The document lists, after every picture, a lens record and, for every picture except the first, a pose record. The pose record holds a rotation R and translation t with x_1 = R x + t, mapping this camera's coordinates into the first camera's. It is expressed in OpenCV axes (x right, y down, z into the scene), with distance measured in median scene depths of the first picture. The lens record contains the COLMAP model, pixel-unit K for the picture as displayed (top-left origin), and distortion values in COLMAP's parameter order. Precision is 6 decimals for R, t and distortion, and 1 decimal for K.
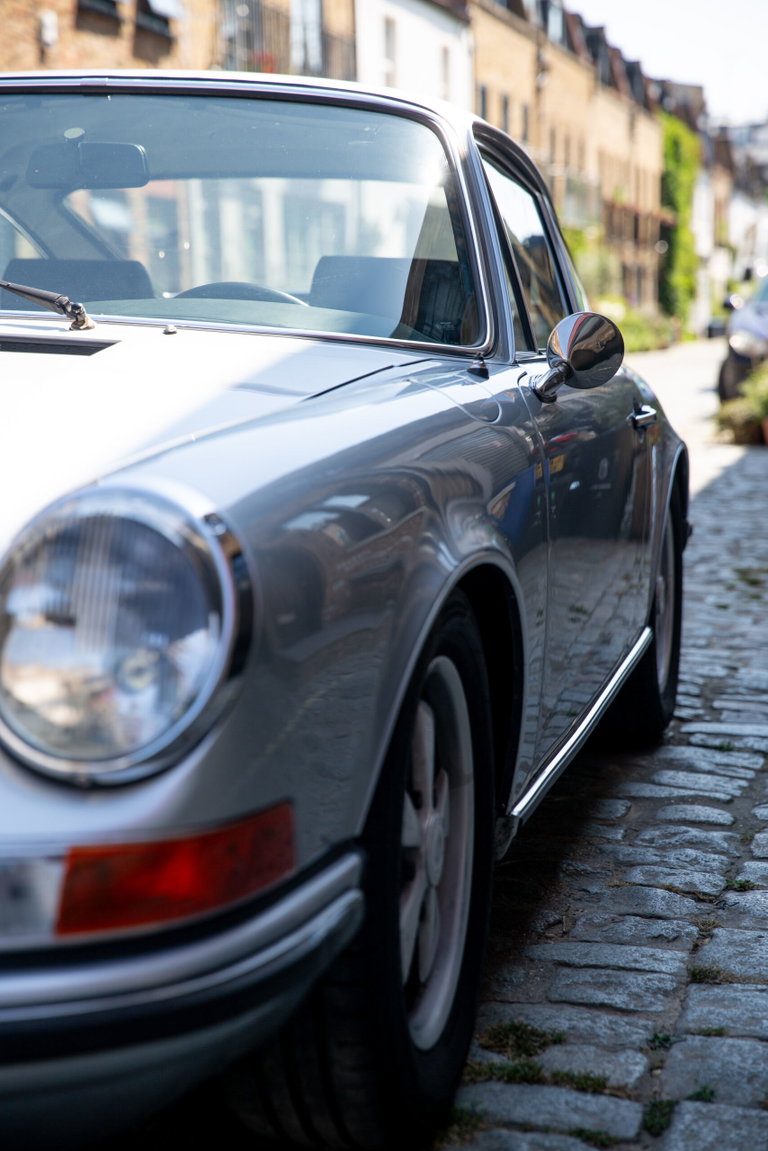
lens RADIAL K [[2089.8, 0, 383.0], [0, 2089.8, 585.6], [0, 0, 1]] dist [0.190075, 0.000000]
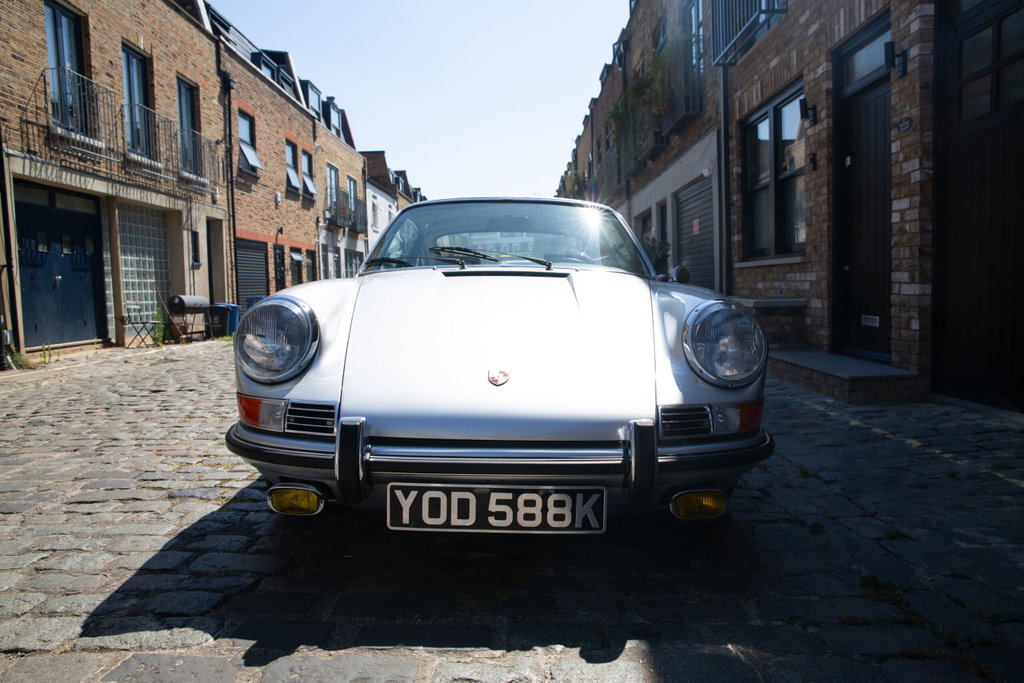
lens RADIAL K [[688.1, 0, 512.2], [0, 688.1, 342.0], [0, 0, 1]] dist [-0.106081, 0.075031]
pose [[0.971957, -0.022059, 0.234121, -0.426136], [0.034582, 0.998174, -0.049519, 0.035373], [-0.232601, 0.056227, 0.970945, 0.001101]]
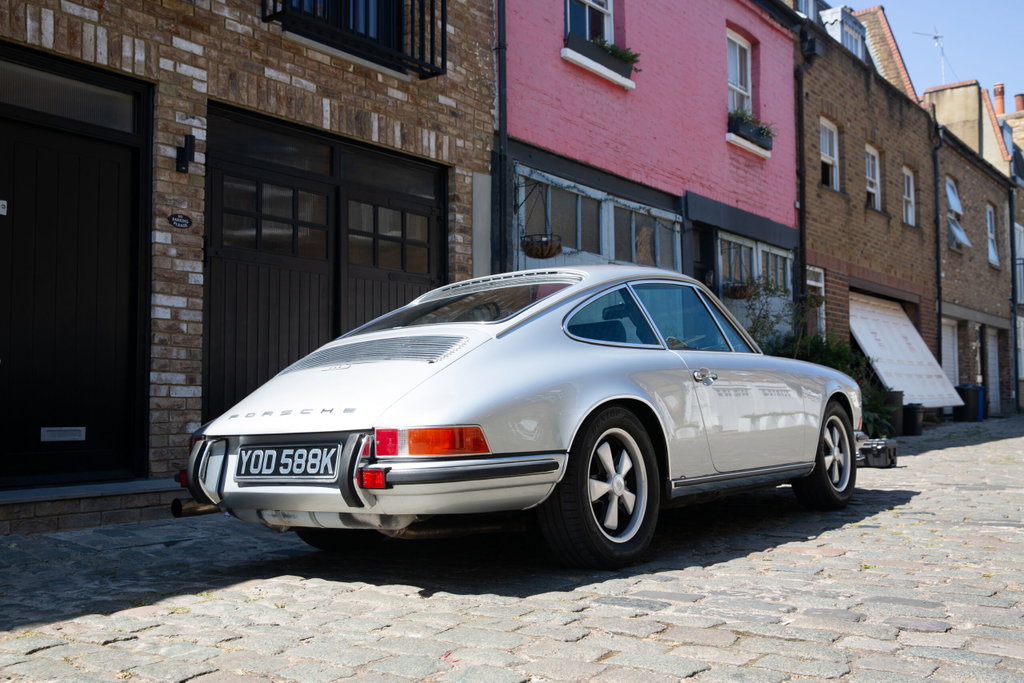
lens RADIAL K [[997.3, 0, 508.5], [0, 997.3, 334.6], [0, 0, 1]] dist [0.015495, 0.000000]
pose [[-0.914807, 0.061618, 0.399164, -0.704079], [0.082790, 0.995916, 0.036002, -0.265371], [-0.395316, 0.065982, -0.916172, 2.900534]]
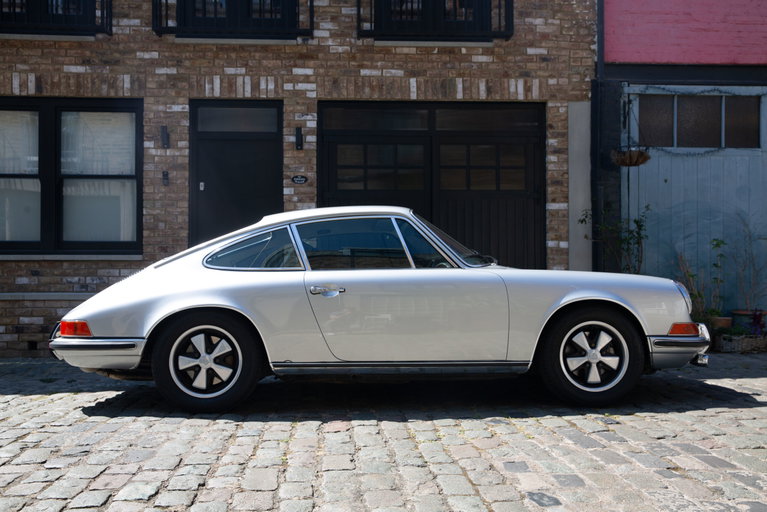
lens RADIAL K [[747.0, 0, 358.5], [0, 747.0, 265.8], [0, 0, 1]] dist [0.015495, 0.000000]
pose [[-0.277772, 0.028135, 0.960235, -1.835614], [0.129833, 0.991499, 0.008506, -0.178731], [-0.951833, 0.127033, -0.279063, 1.788703]]
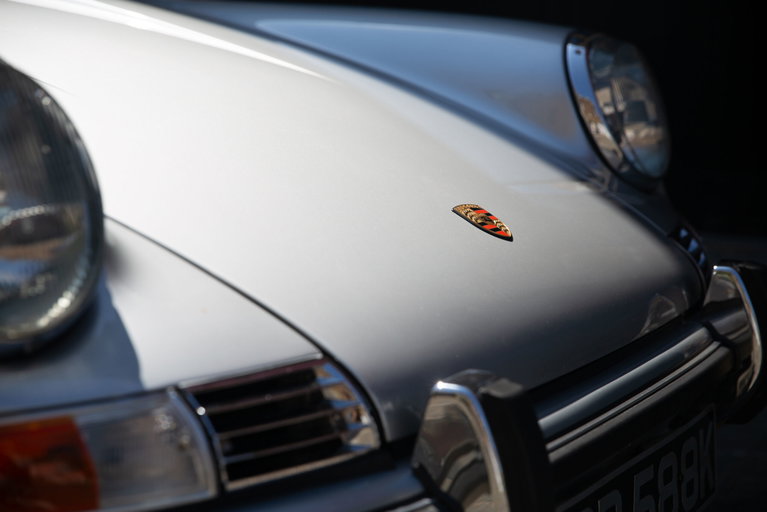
lens RADIAL K [[1392.6, 0, 375.1], [0, 1392.6, 254.7], [0, 0, 1]] dist [0.190075, 0.000000]
pose [[0.313002, -0.163844, 0.935513, -0.799798], [0.135107, 0.982671, 0.126900, -0.023852], [-0.940094, 0.086674, 0.329715, 0.467374]]
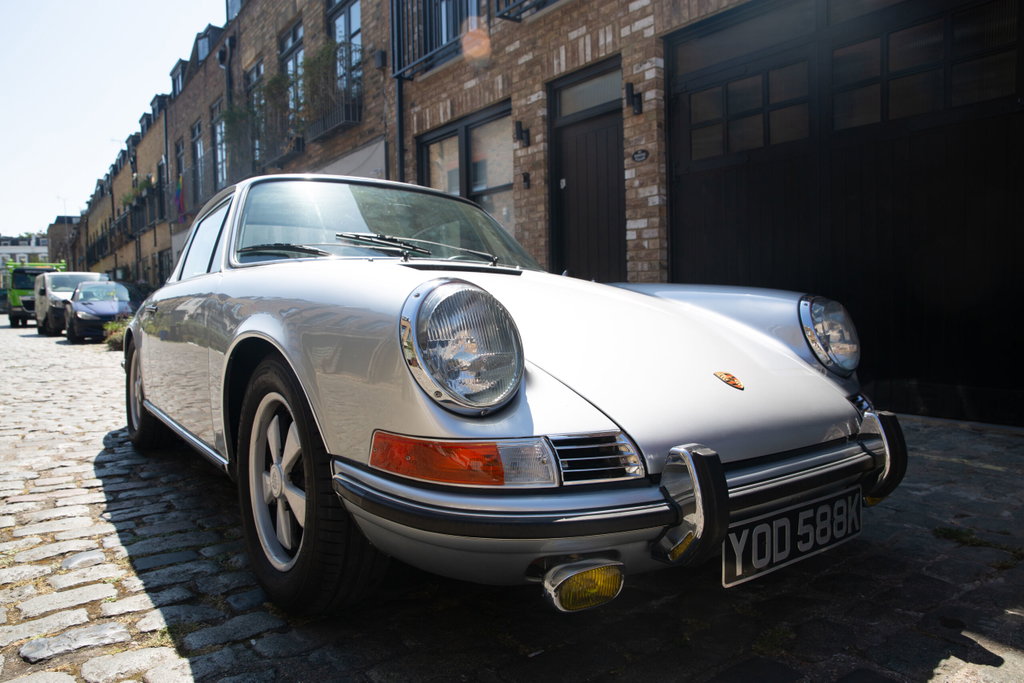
lens RADIAL K [[688.1, 0, 510.5], [0, 688.1, 335.4], [0, 0, 1]] dist [-0.106081, 0.075031]
pose [[0.637246, -0.034897, 0.769870, -0.795382], [0.104092, 0.993717, -0.041116, 0.006194], [-0.763598, 0.106339, 0.636875, 0.396325]]
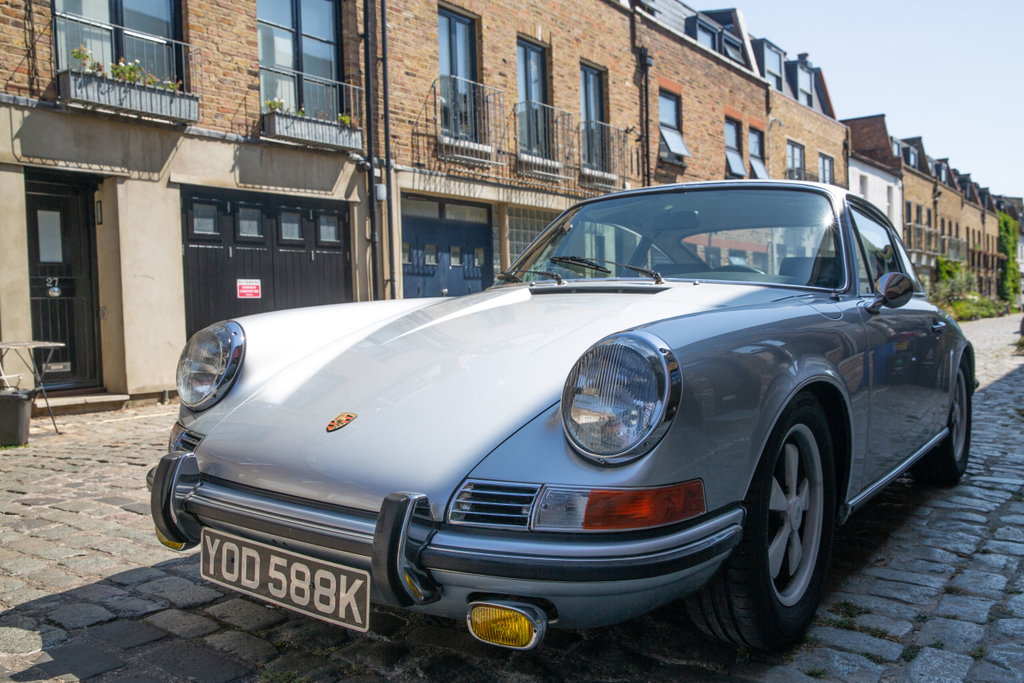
lens RADIAL K [[855.2, 0, 518.3], [0, 855.2, 341.3], [0, 0, 1]] dist [-0.045161, 0.065504]
pose [[0.927469, 0.004421, -0.373873, 0.066343], [-0.035357, 0.996486, -0.075926, 0.019904], [0.372224, 0.083638, 0.924367, 0.055390]]
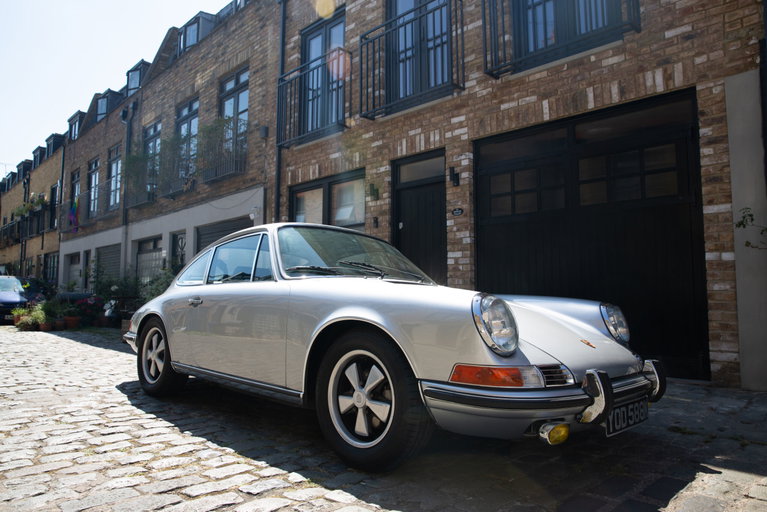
lens RADIAL K [[515.4, 0, 384.2], [0, 515.4, 254.9], [0, 0, 1]] dist [-0.106081, 0.075031]
pose [[0.509182, 0.095551, 0.855338, -1.146349], [0.093542, 0.981787, -0.165362, 0.001239], [-0.855560, 0.164210, 0.490970, 0.462503]]
